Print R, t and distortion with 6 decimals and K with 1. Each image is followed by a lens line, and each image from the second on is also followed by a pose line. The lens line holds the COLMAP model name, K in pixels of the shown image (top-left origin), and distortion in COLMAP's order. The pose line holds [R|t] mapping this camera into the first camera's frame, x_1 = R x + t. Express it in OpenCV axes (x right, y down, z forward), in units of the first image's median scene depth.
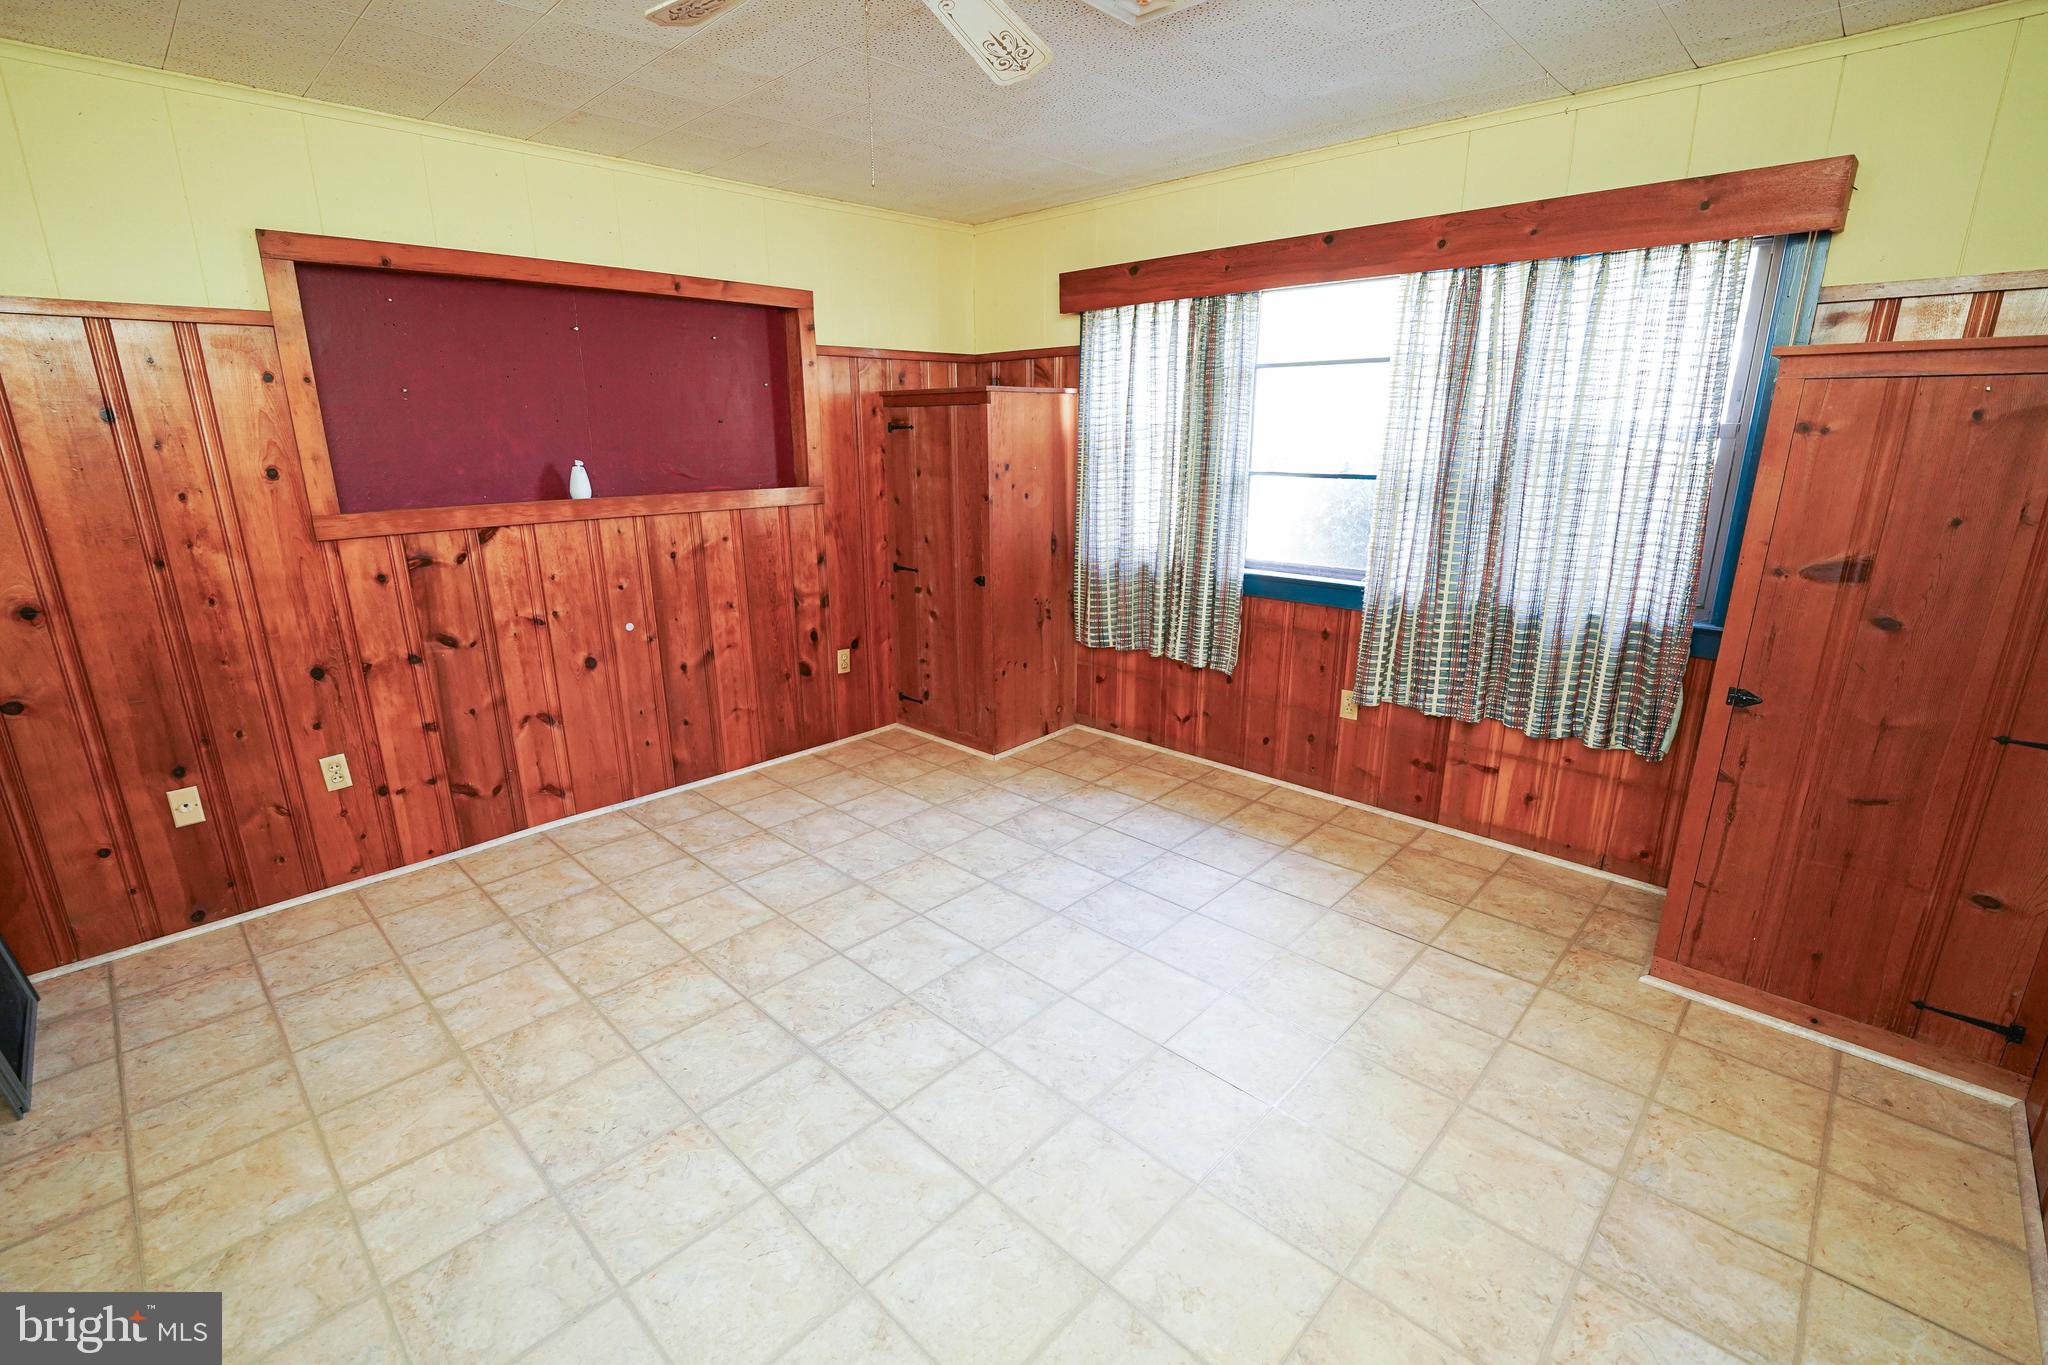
lens RADIAL K [[901.2, 0, 1006.3], [0, 901.2, 684.6], [0, 0, 1]] dist [-0.016269, -0.000134]
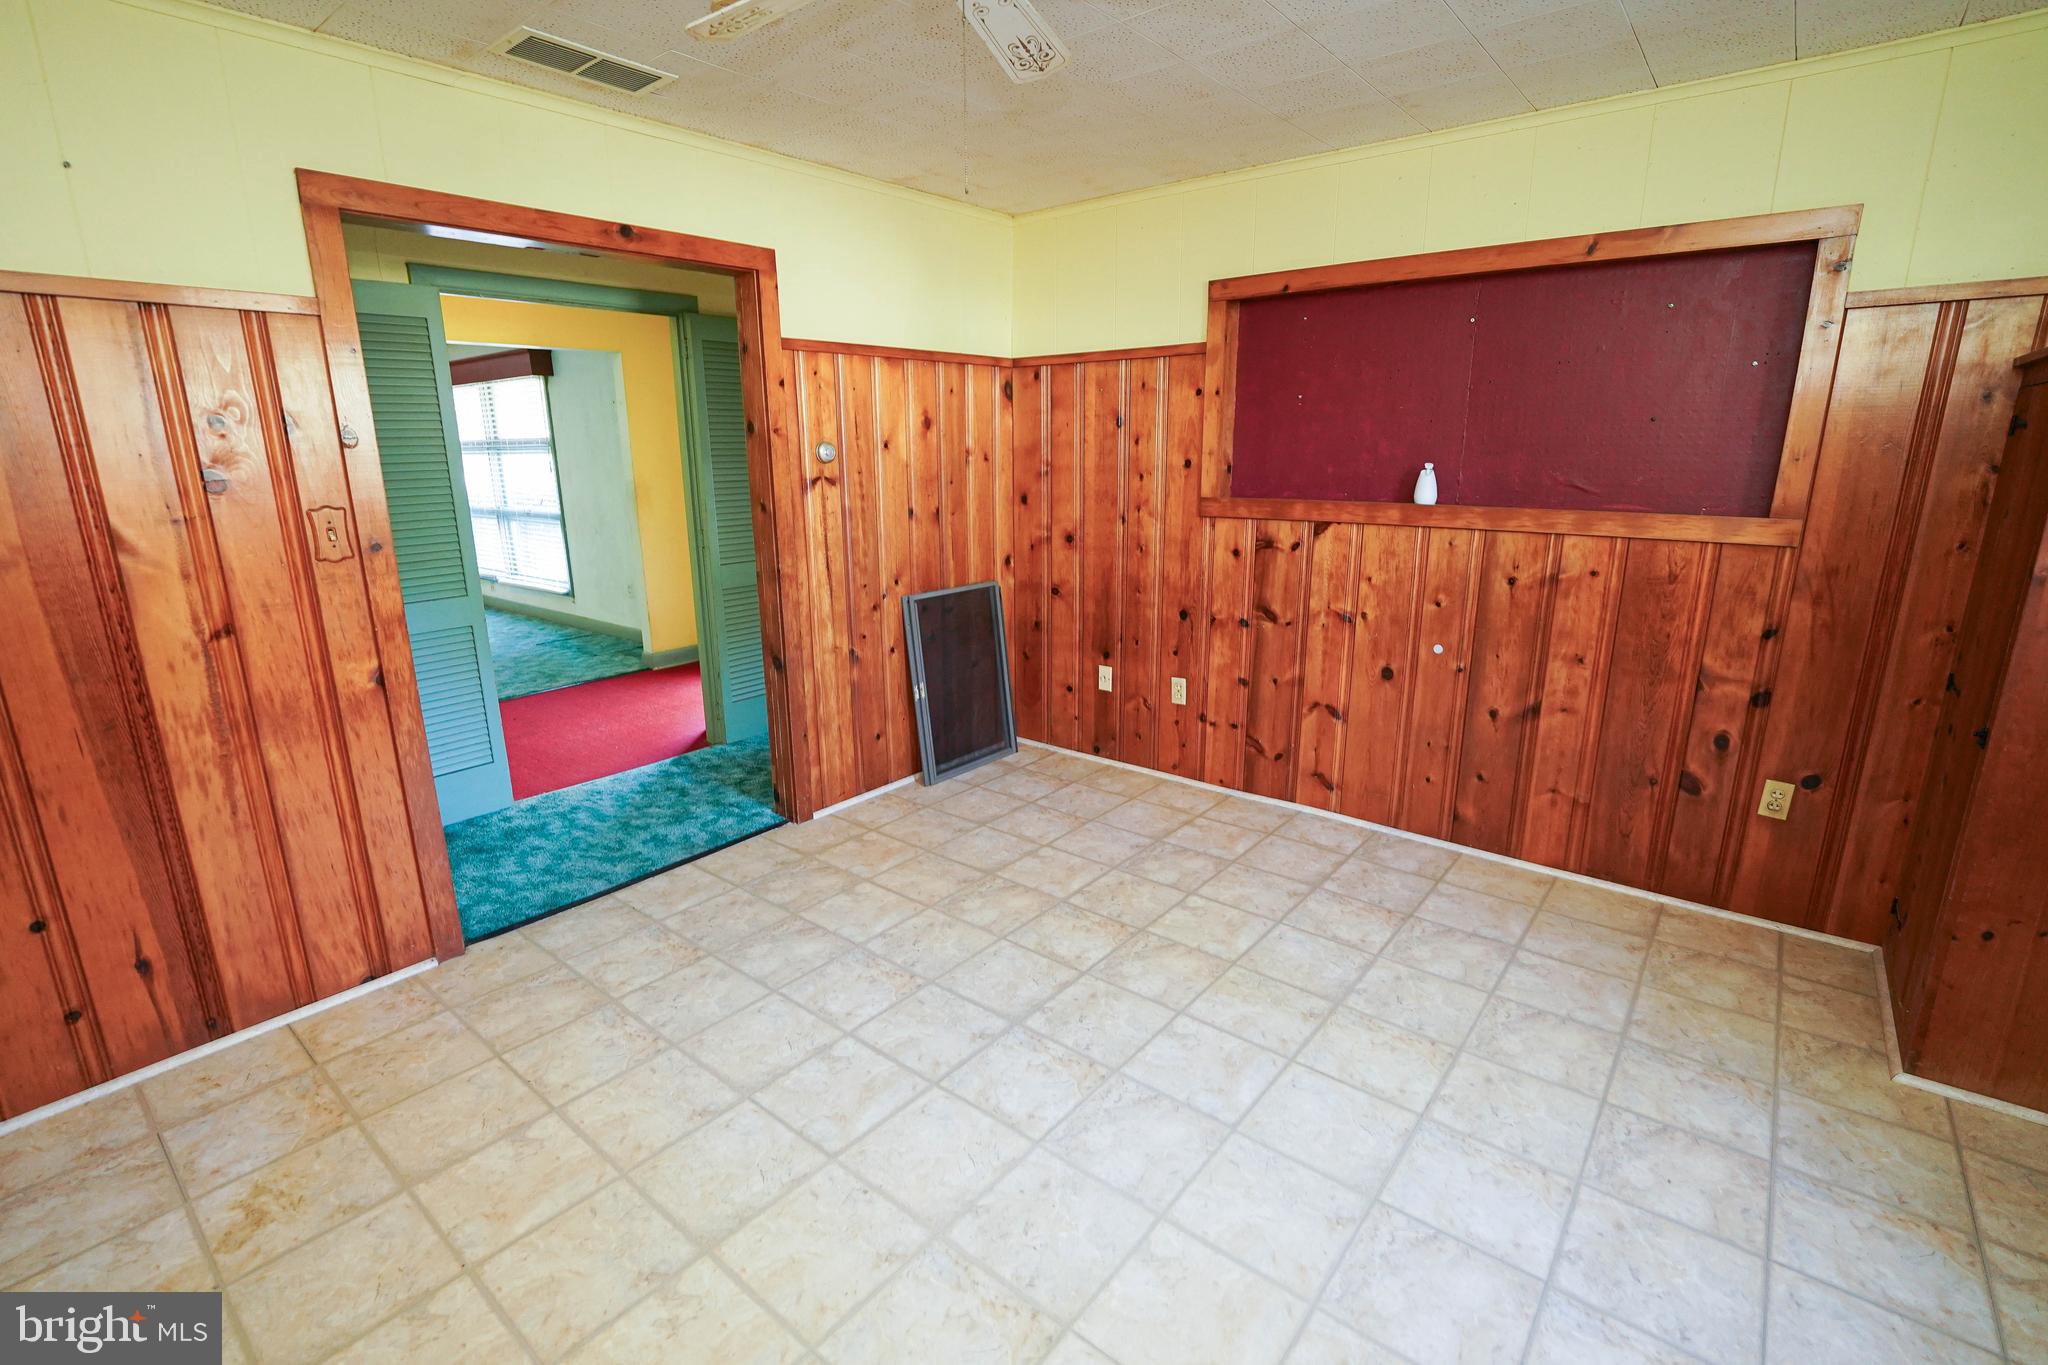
lens RADIAL K [[944.5, 0, 1024.0], [0, 944.5, 682.5], [0, 0, 1]] dist [-0.001242, -0.000508]
pose [[0.087115, 0.253959, -0.963284, 0.504205], [-0.264363, 0.938184, 0.223434, -0.145702], [0.960481, 0.235192, 0.148867, 0.505723]]
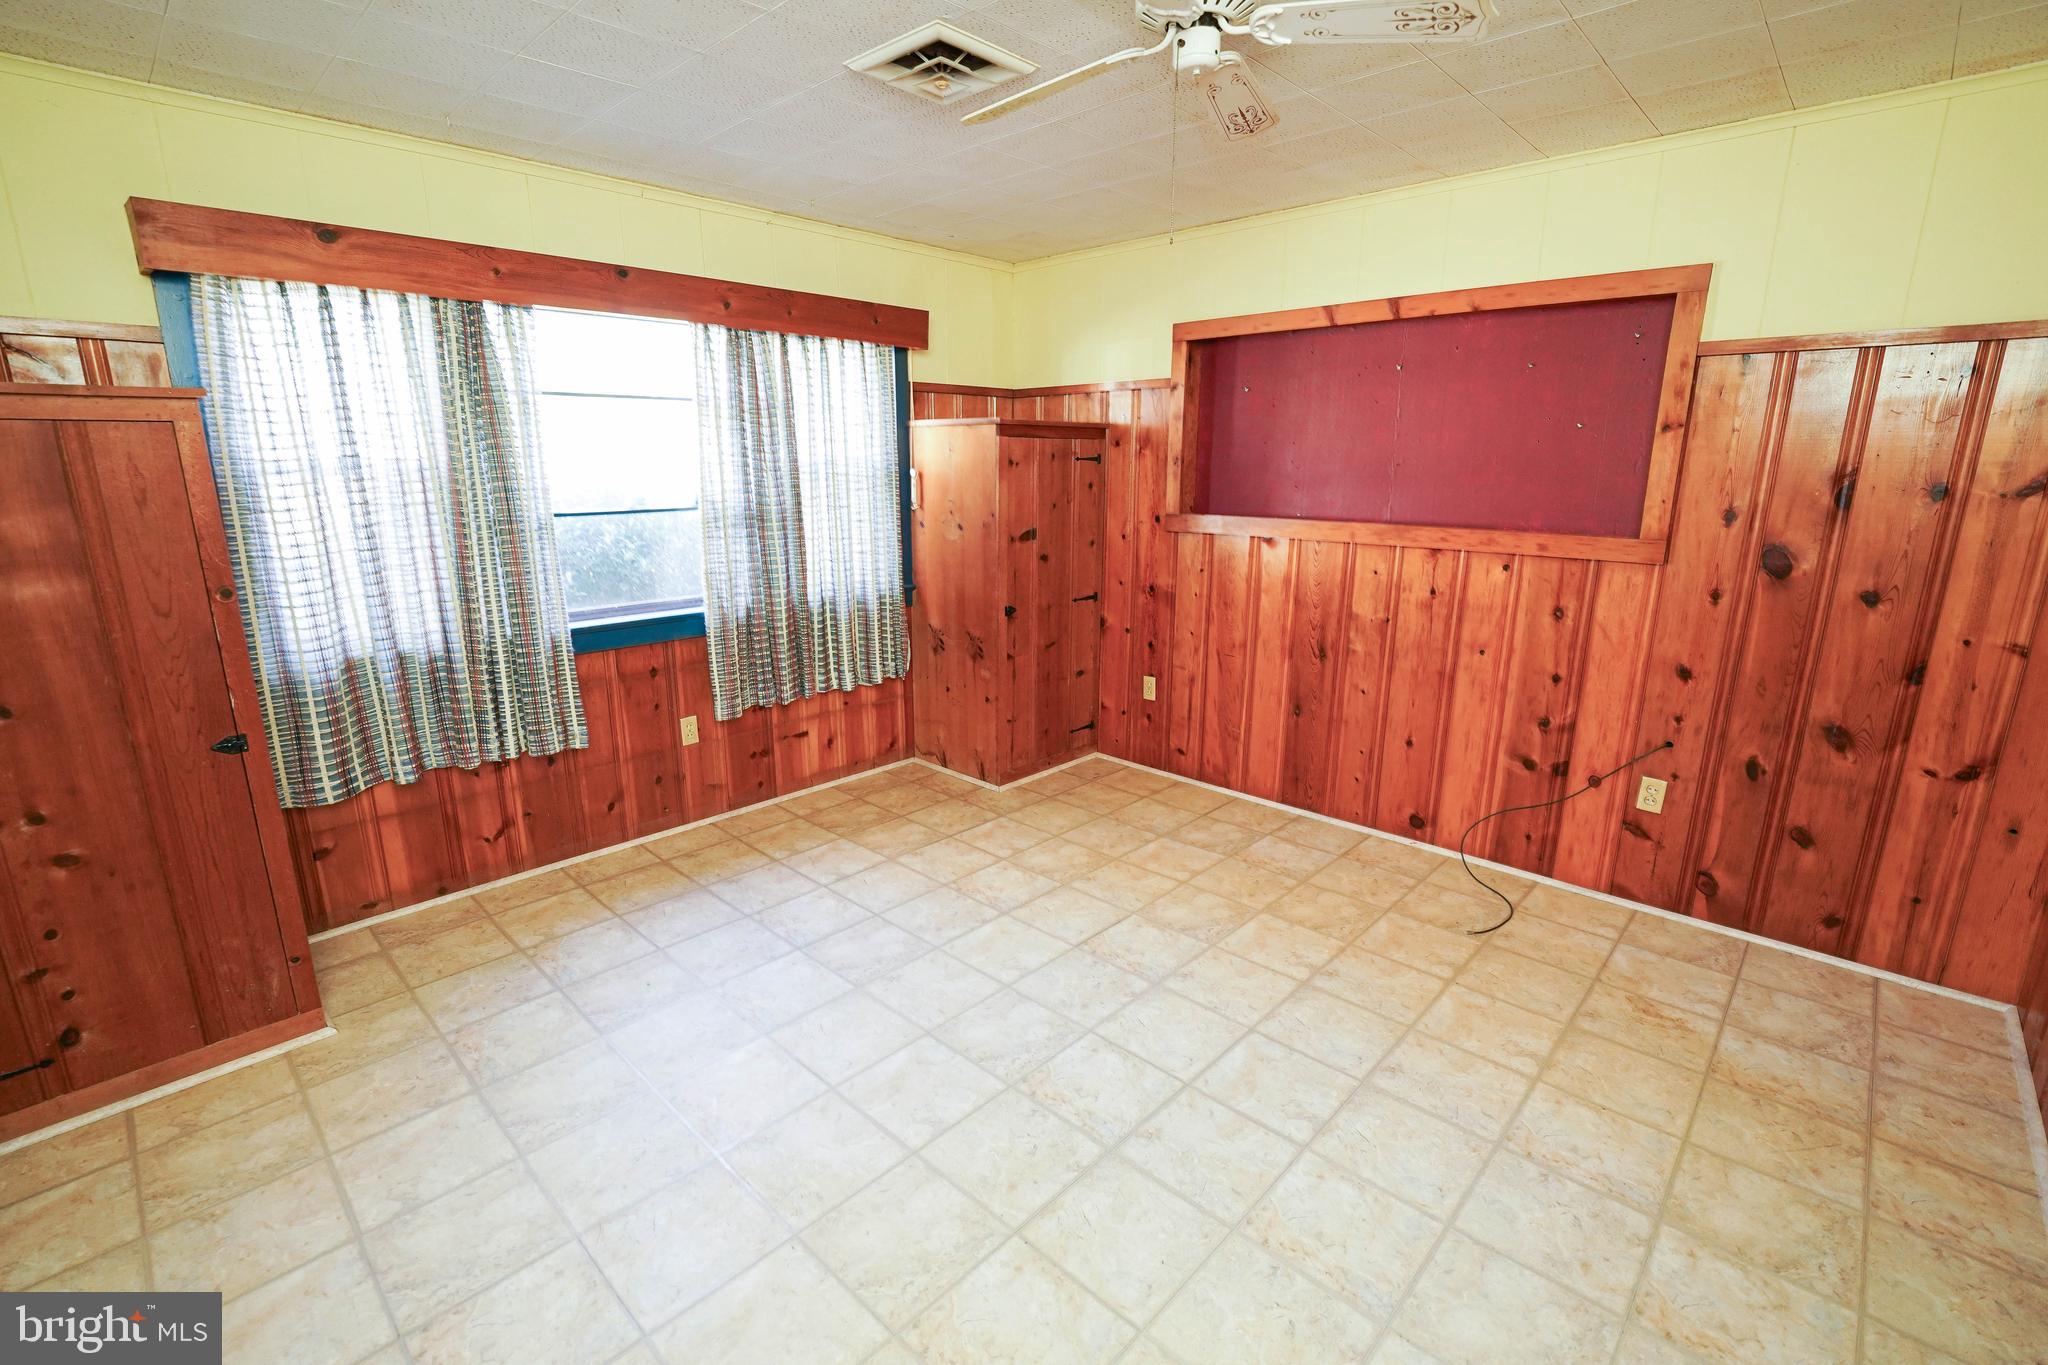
lens RADIAL K [[901.2, 0, 1006.3], [0, 901.2, 684.6], [0, 0, 1]] dist [-0.016269, -0.000134]
pose [[0.000425, -0.234103, 0.972212, -0.657795], [0.275580, 0.934593, 0.224924, -0.171422], [-0.961278, 0.267827, 0.064911, 0.618806]]
